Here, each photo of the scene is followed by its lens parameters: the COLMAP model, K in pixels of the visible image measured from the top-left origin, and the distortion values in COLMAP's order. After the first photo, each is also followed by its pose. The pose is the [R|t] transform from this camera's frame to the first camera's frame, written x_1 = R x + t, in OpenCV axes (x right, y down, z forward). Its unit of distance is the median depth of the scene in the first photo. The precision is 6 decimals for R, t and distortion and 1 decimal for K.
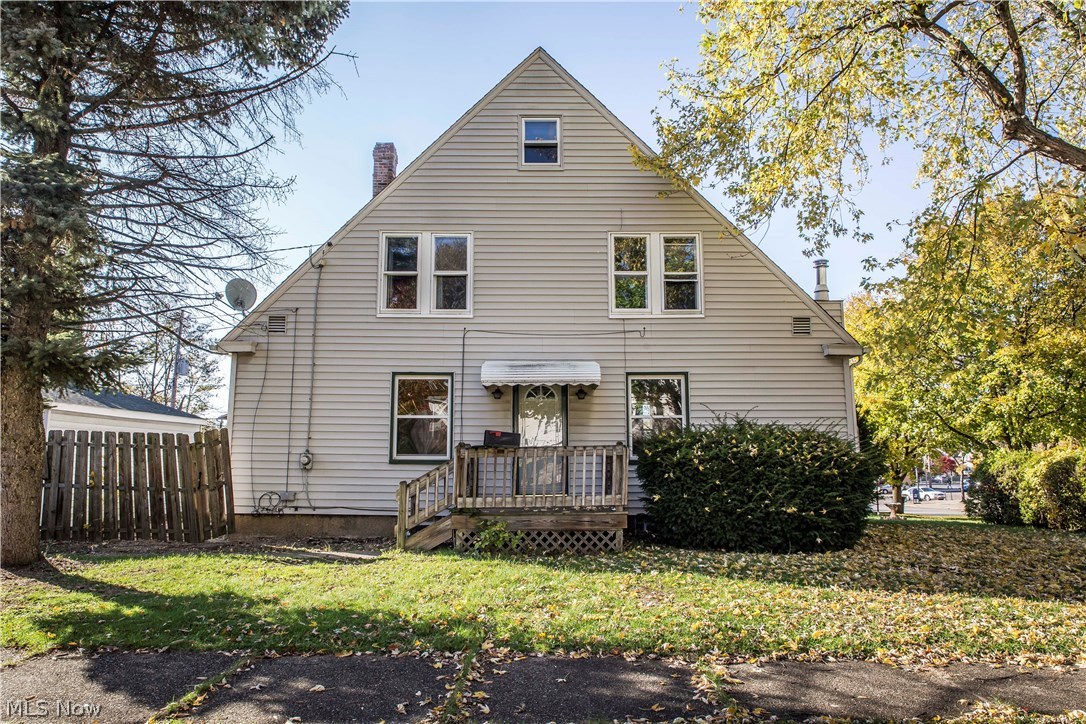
lens RADIAL K [[726.2, 0, 540.0], [0, 726.2, 359.6], [0, 0, 1]] dist [-0.016878, -0.000673]
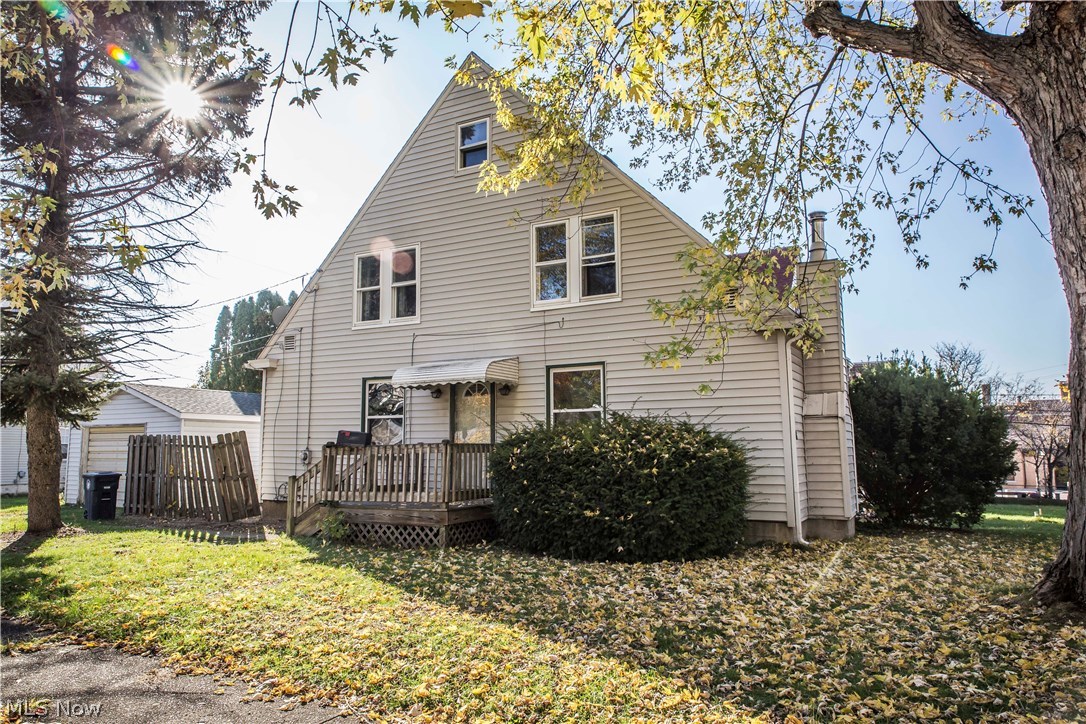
lens RADIAL K [[726.2, 0, 540.0], [0, 726.2, 359.6], [0, 0, 1]] dist [-0.016878, -0.000673]
pose [[0.880153, -0.063569, -0.470414, 0.569026], [0.071099, 0.997468, -0.001765, 0.010442], [0.469335, -0.031893, 0.882444, 0.138971]]
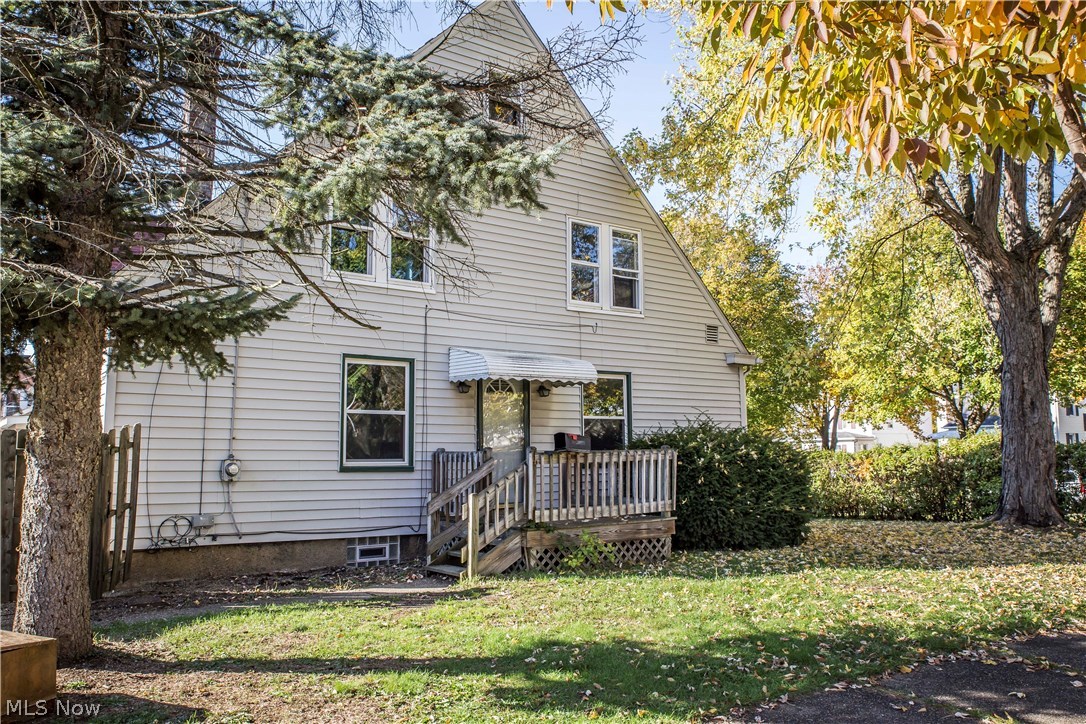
lens RADIAL K [[843.0, 0, 543.0], [0, 843.0, 362.0], [0, 0, 1]] dist [-0.012553, -0.001978]
pose [[0.812115, 0.056709, 0.580736, -0.551112], [-0.072695, 0.997345, 0.004266, 0.006952], [-0.578952, -0.045681, 0.814081, 0.146197]]
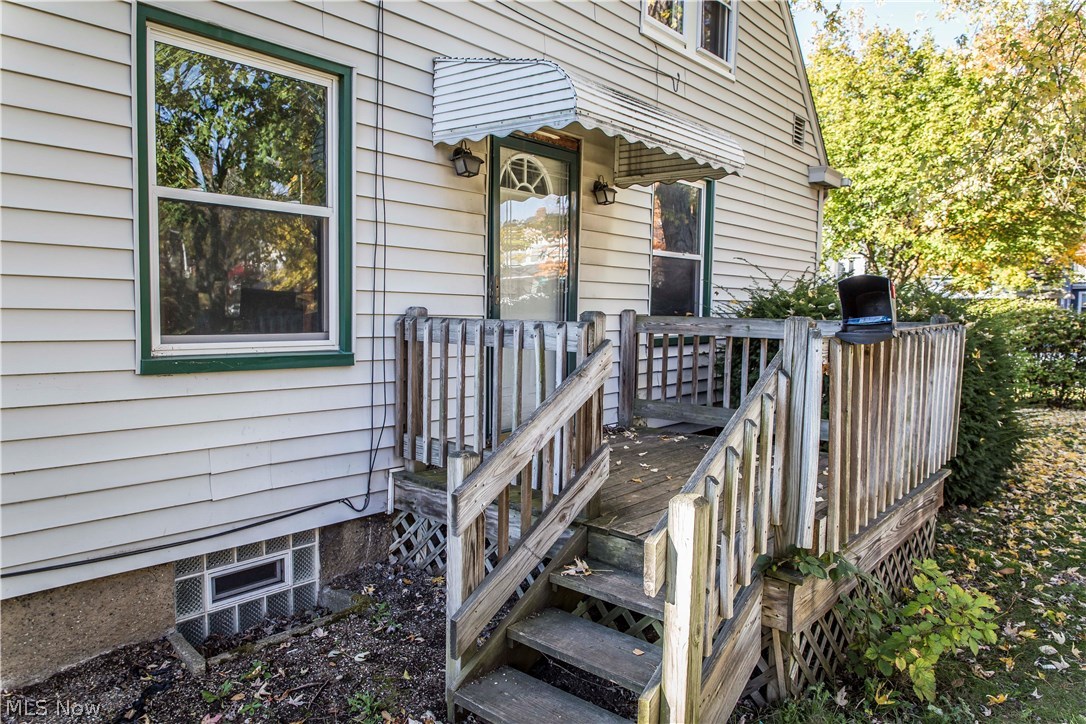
lens RADIAL K [[726.2, 0, 540.0], [0, 726.2, 359.6], [0, 0, 1]] dist [-0.016878, -0.000673]
pose [[0.652631, -0.045645, 0.756299, -0.303141], [-0.121809, 0.978879, 0.164191, 0.078396], [-0.747820, -0.199281, 0.633287, 0.724222]]
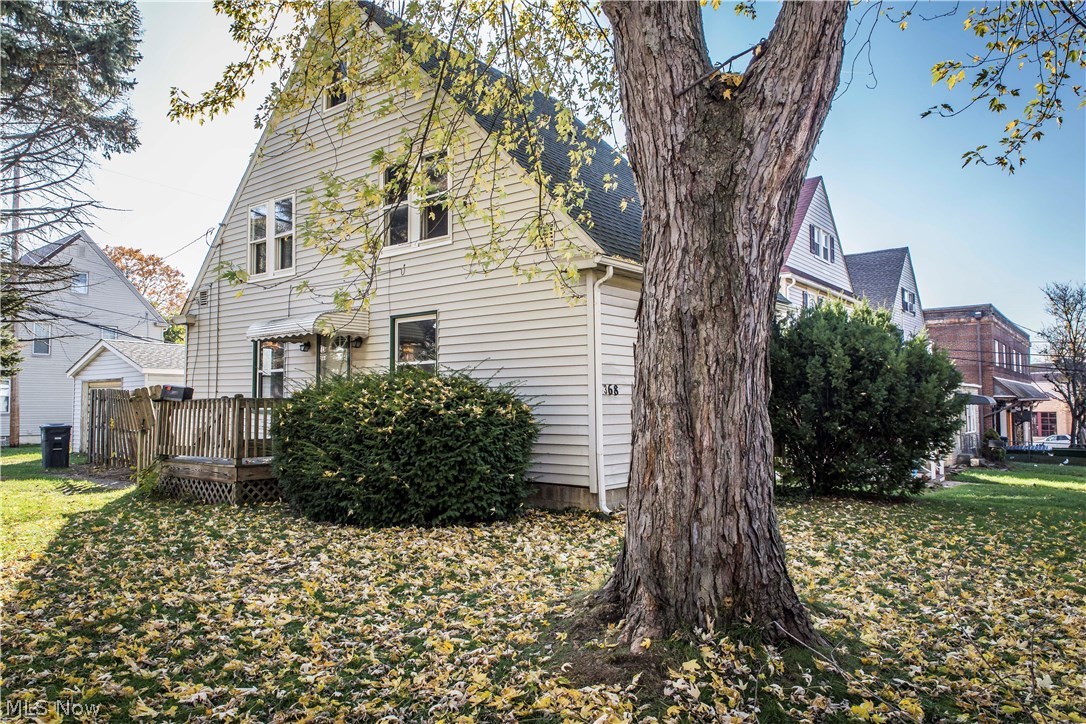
lens RADIAL K [[726.2, 0, 540.0], [0, 726.2, 359.6], [0, 0, 1]] dist [-0.016878, -0.000673]
pose [[0.784556, -0.039621, -0.618791, 0.830906], [0.088909, 0.994832, 0.049027, 0.044127], [0.613650, -0.093480, 0.784025, 0.392994]]
